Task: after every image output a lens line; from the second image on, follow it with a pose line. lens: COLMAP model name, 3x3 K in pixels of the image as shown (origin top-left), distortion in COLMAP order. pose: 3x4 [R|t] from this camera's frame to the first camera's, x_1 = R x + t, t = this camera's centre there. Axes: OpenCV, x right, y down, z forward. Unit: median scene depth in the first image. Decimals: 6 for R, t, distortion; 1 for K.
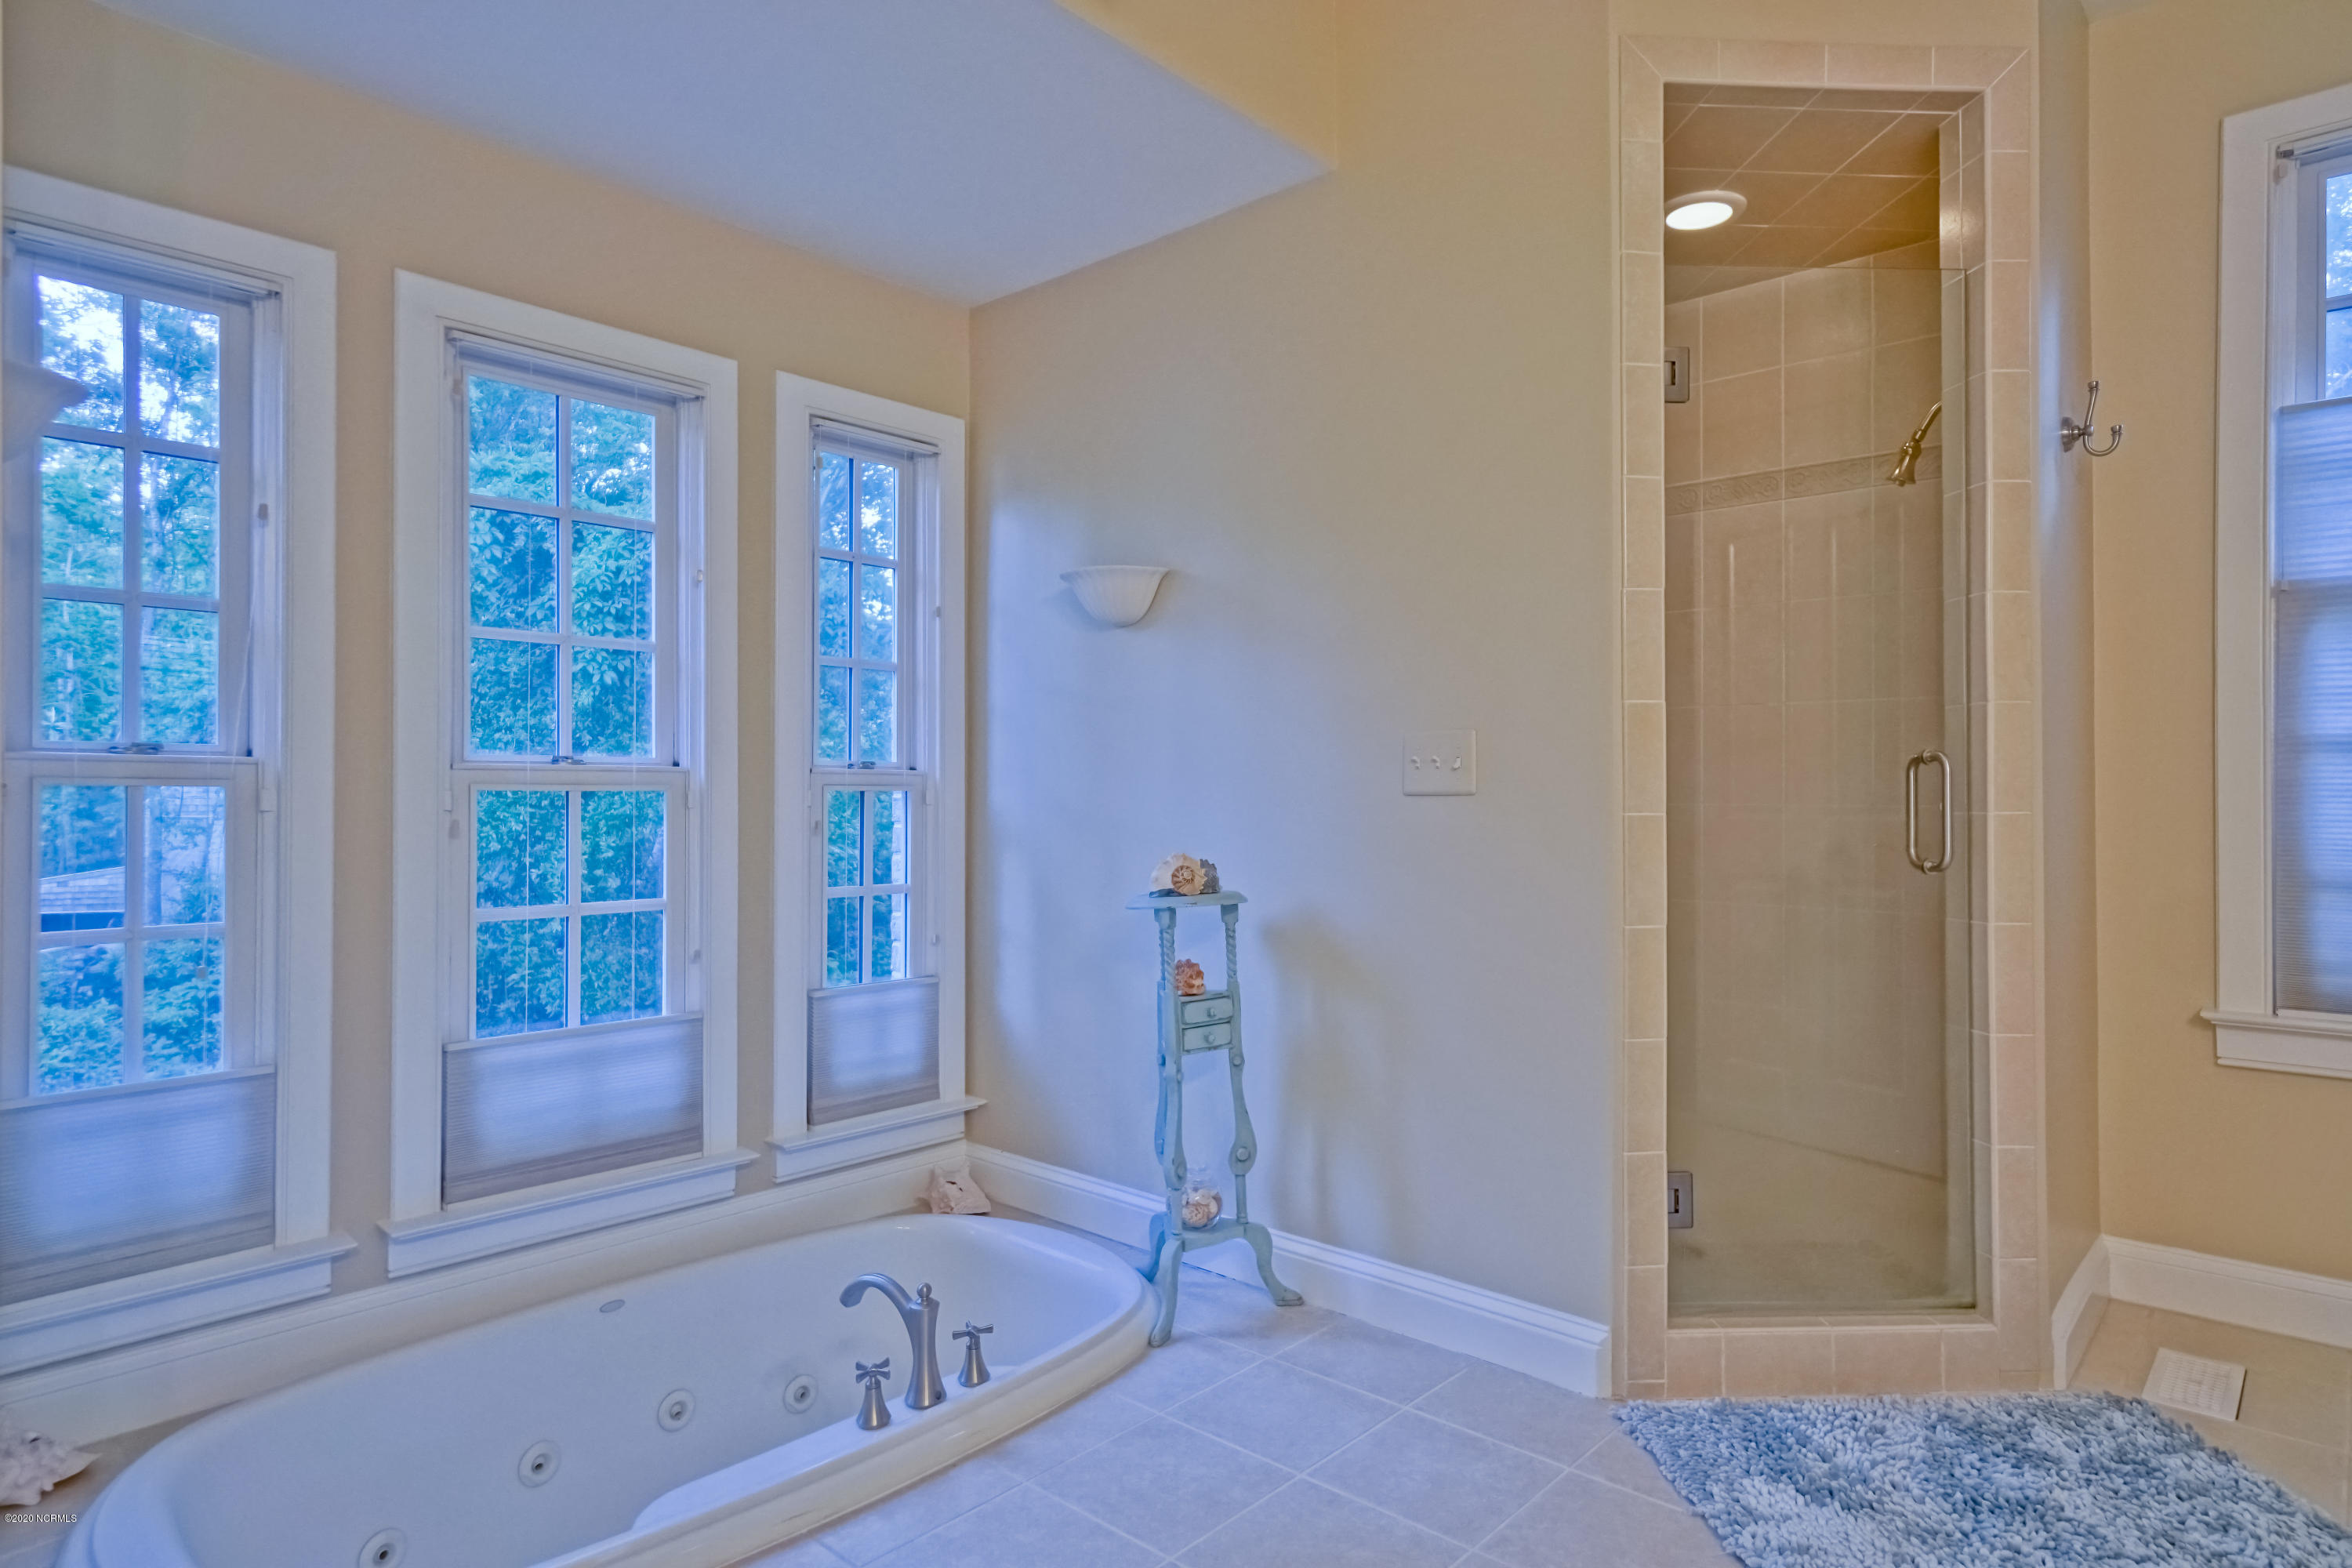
lens RADIAL K [[1346.6, 0, 1150.6], [0, 1346.6, 777.3], [0, 0, 1]] dist [0.002007, 0.004910]
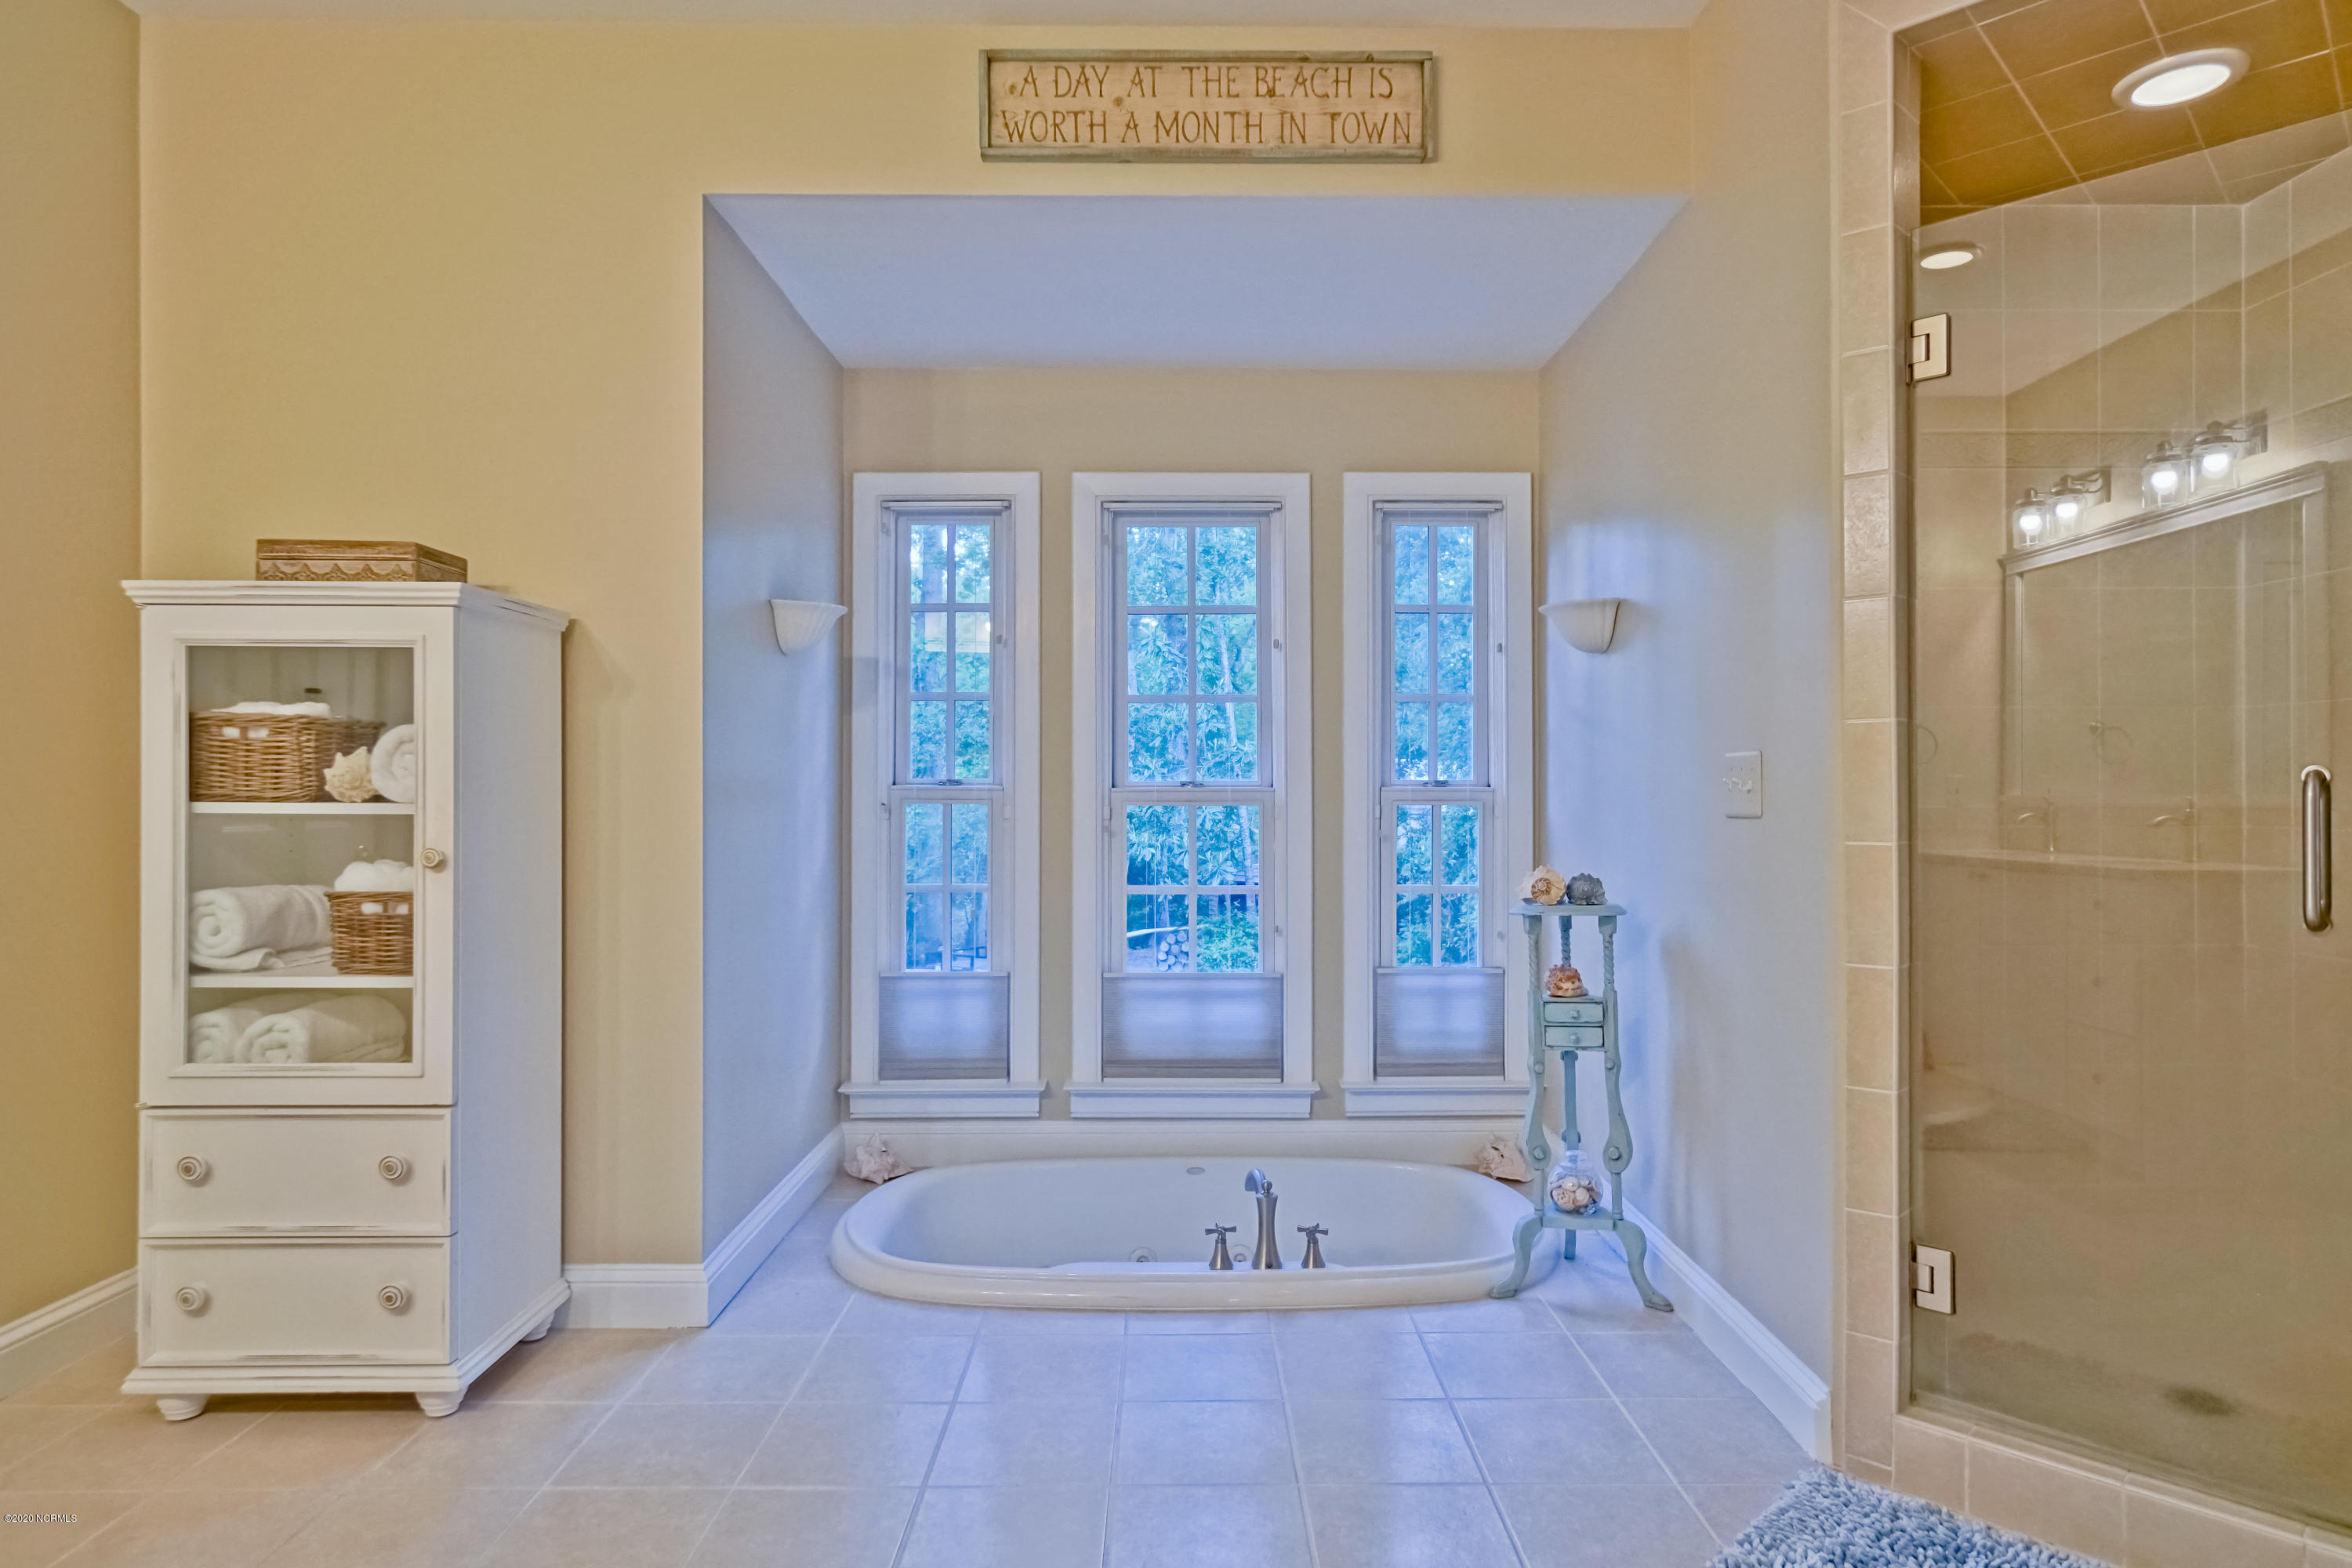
lens RADIAL K [[1346.6, 0, 1159.3], [0, 1346.6, 794.2], [0, 0, 1]] dist [0.002007, 0.004910]
pose [[0.666562, -0.001558, -0.745448, 0.621961], [0.009800, 0.999930, 0.006672, -0.012698], [0.745385, -0.011753, 0.666531, 0.031520]]
